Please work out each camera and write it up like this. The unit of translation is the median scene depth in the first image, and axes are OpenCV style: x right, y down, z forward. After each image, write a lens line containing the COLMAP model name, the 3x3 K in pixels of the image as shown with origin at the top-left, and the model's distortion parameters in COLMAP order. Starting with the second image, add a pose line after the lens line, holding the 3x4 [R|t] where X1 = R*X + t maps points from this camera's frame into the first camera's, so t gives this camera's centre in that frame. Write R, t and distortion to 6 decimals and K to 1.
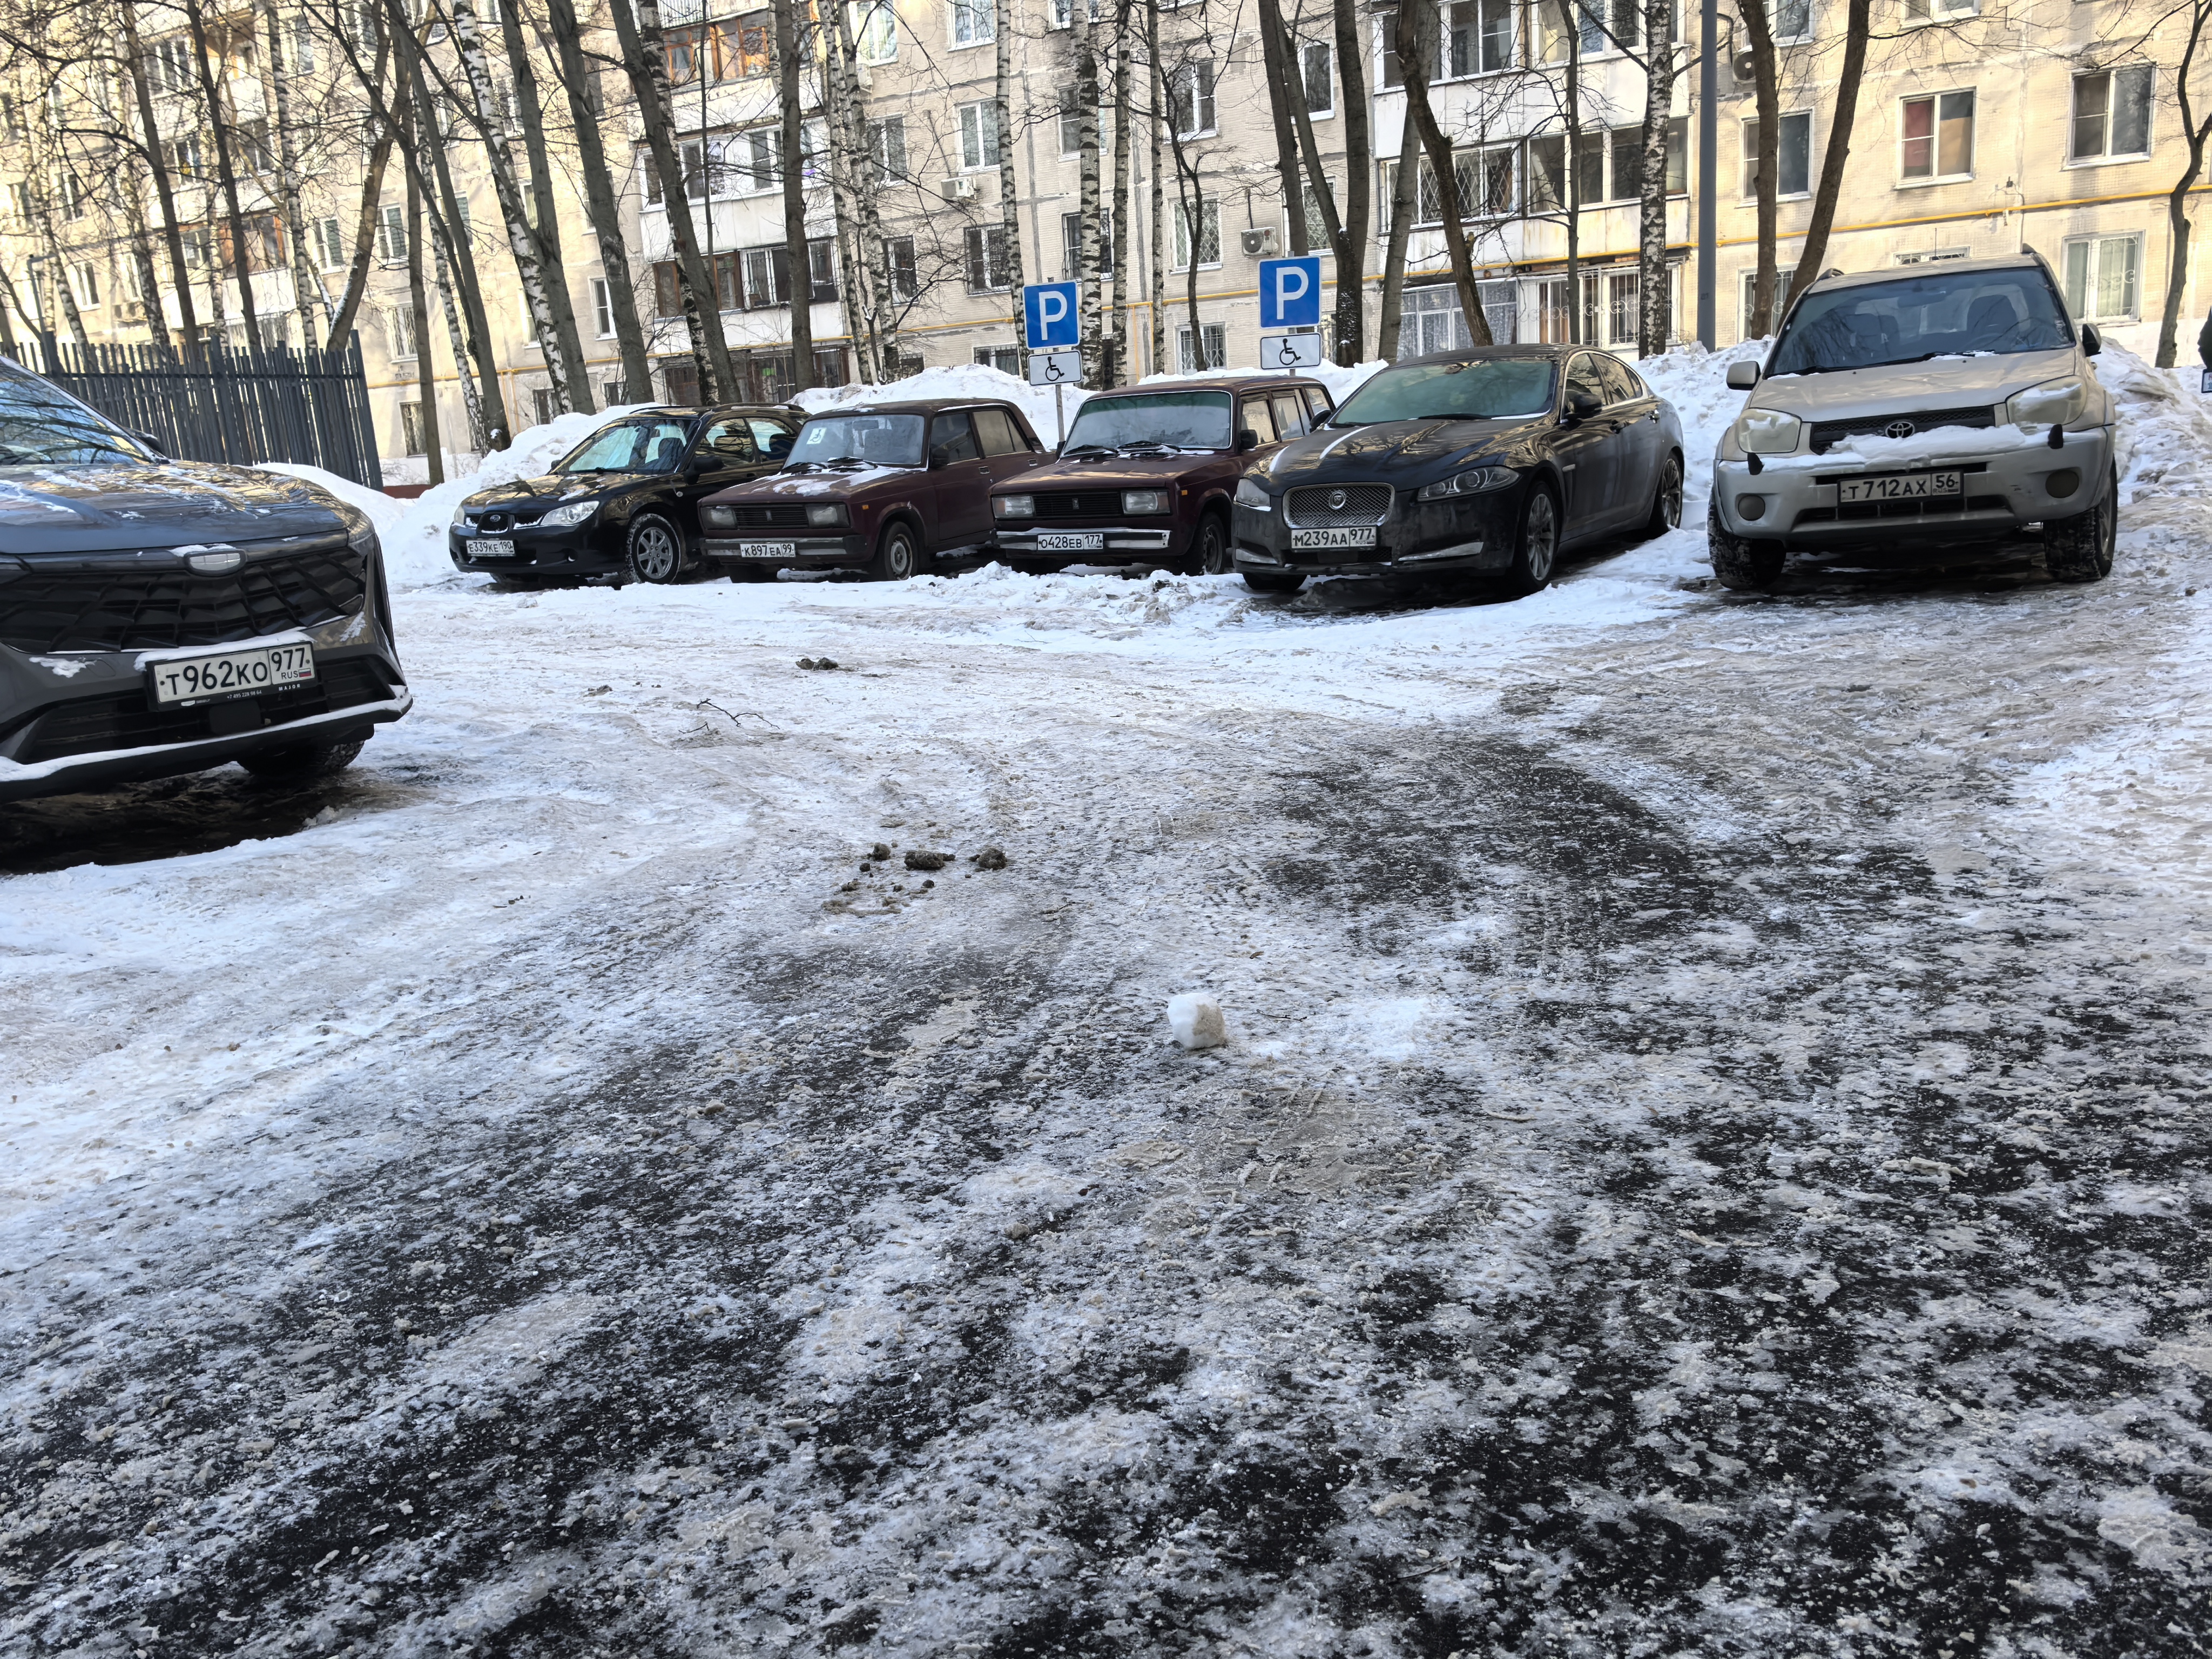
lens RADIAL K [[1712.4, 0, 1170.9], [0, 1712.4, 825.0], [0, 0, 1]] dist [0.028469, -0.034846]
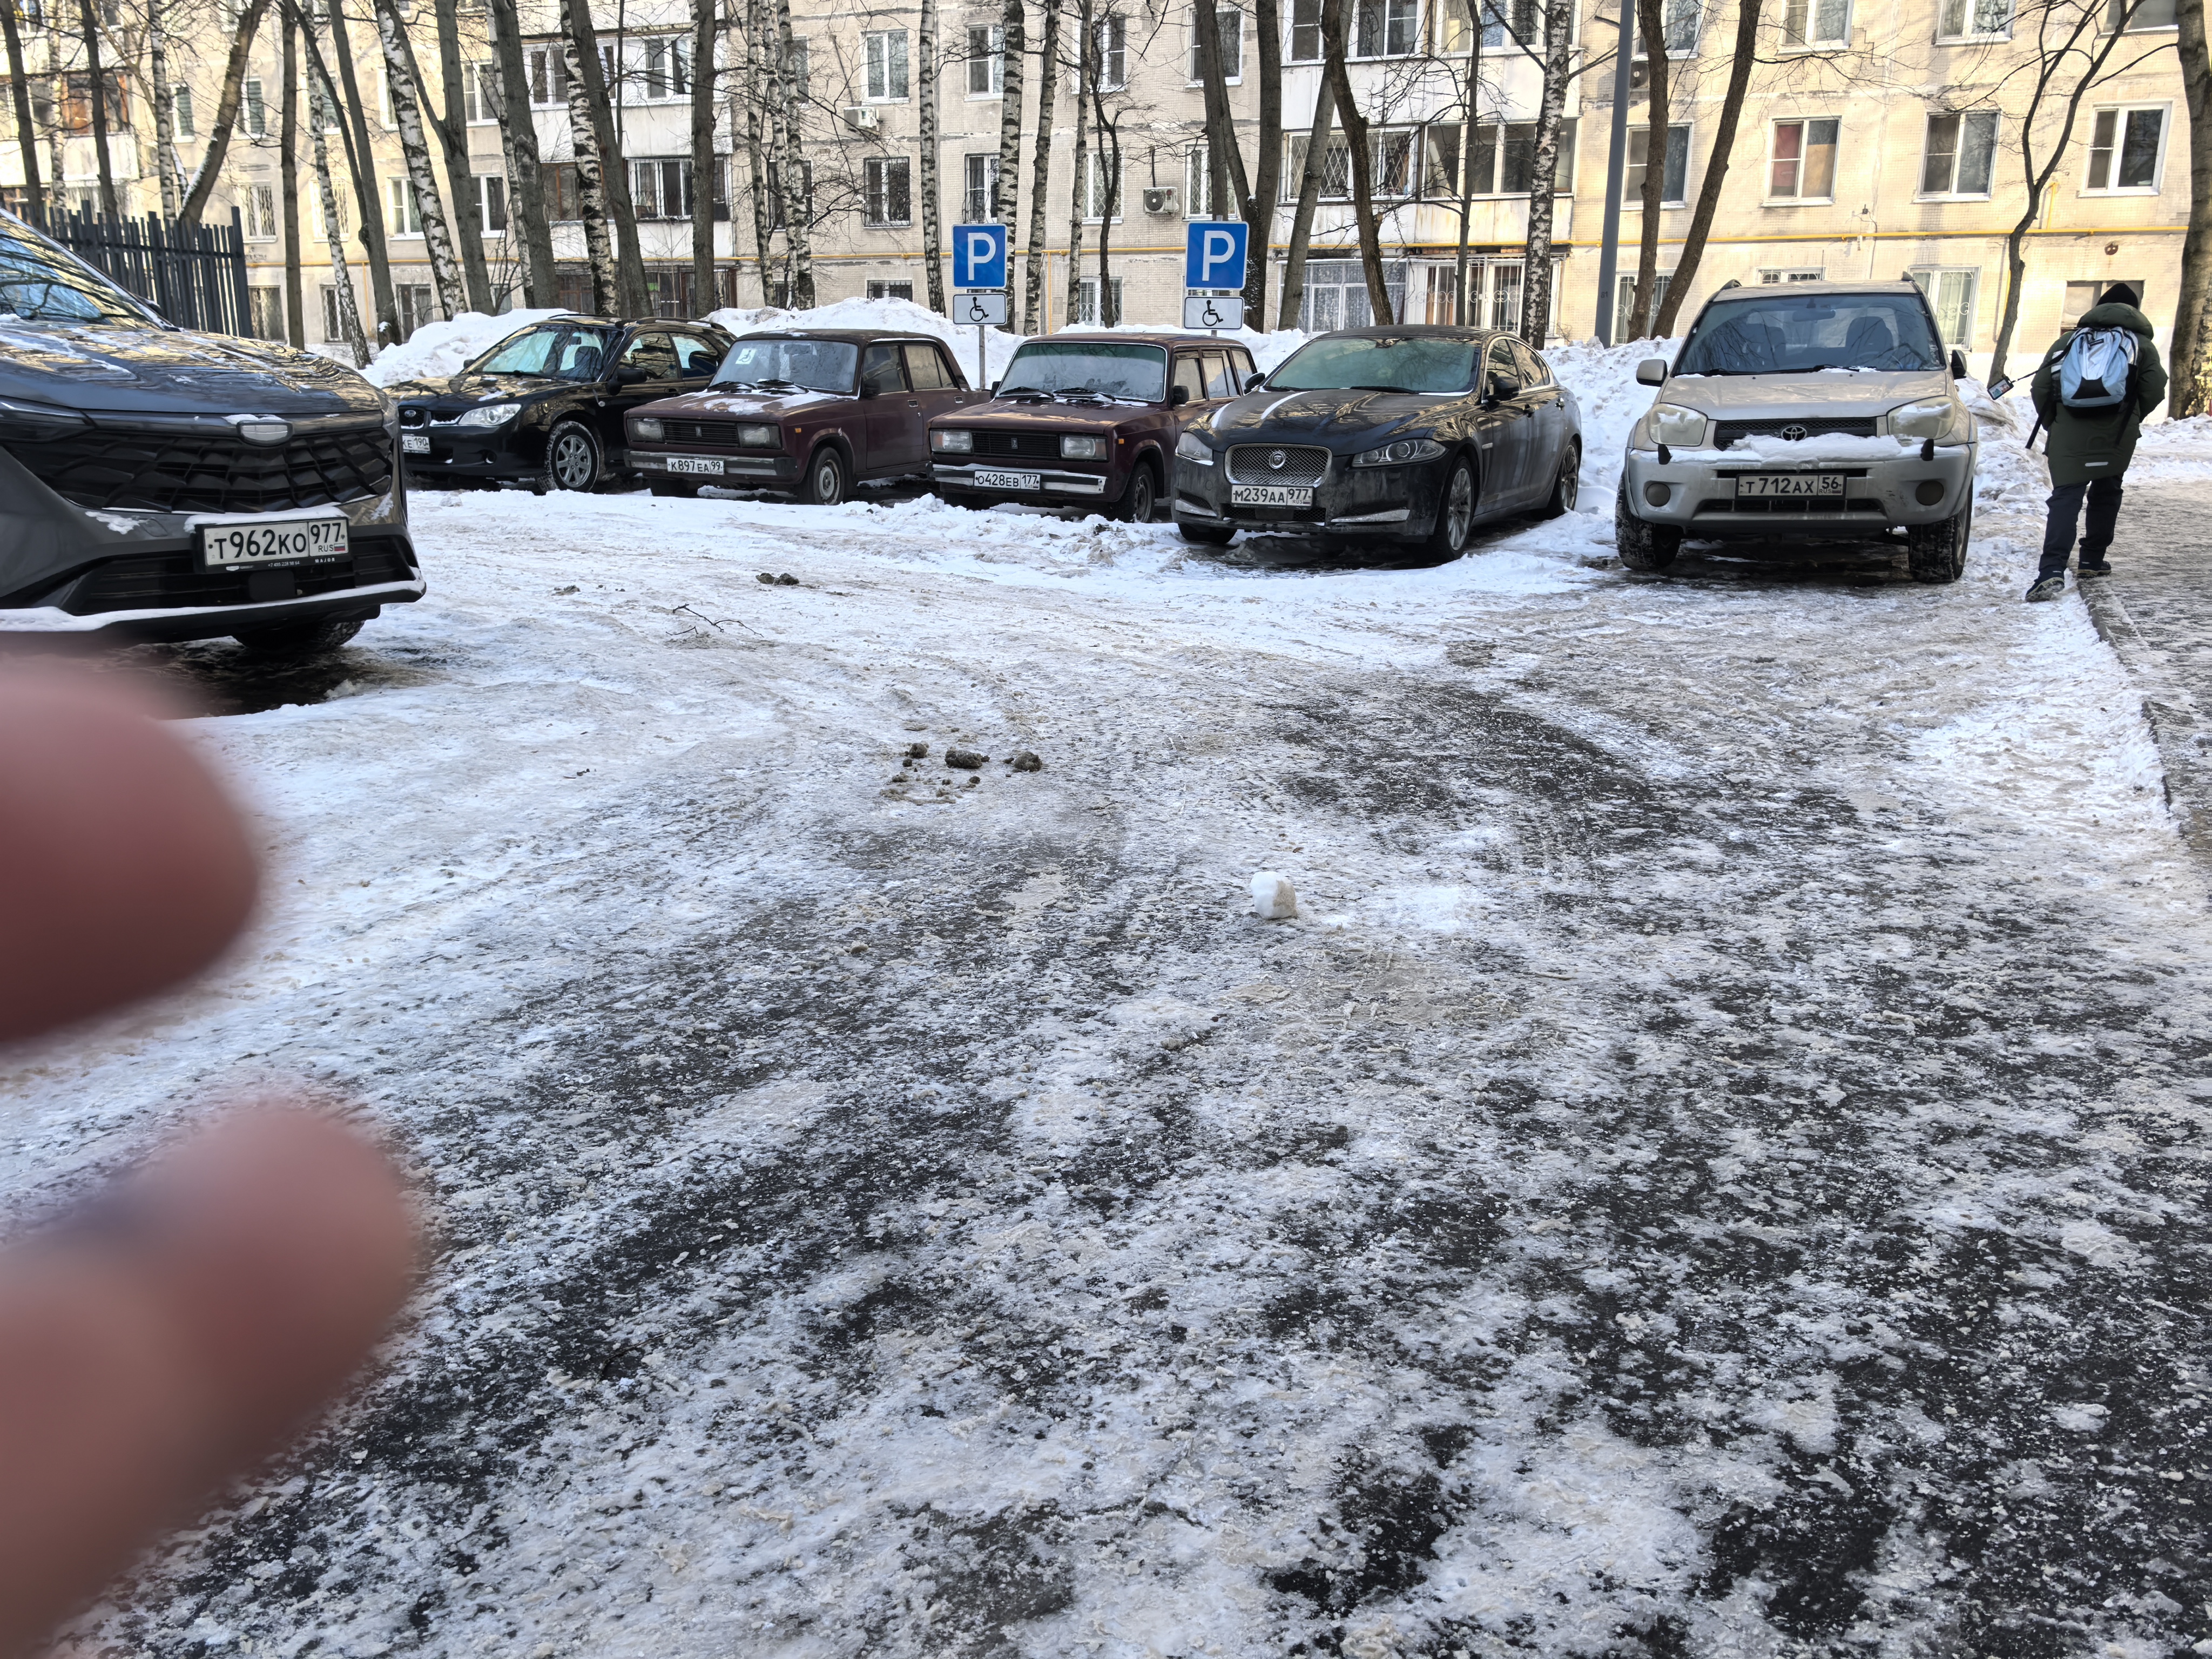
lens RADIAL K [[1792.8, 0, 1150.7], [0, 1792.8, 837.1], [0, 0, 1]] dist [0.044998, -0.095598]
pose [[0.990886, 0.049919, 0.125115, -0.162018], [-0.052138, 0.998534, 0.014523, 0.046477], [-0.124207, -0.020914, 0.992036, -0.138106]]
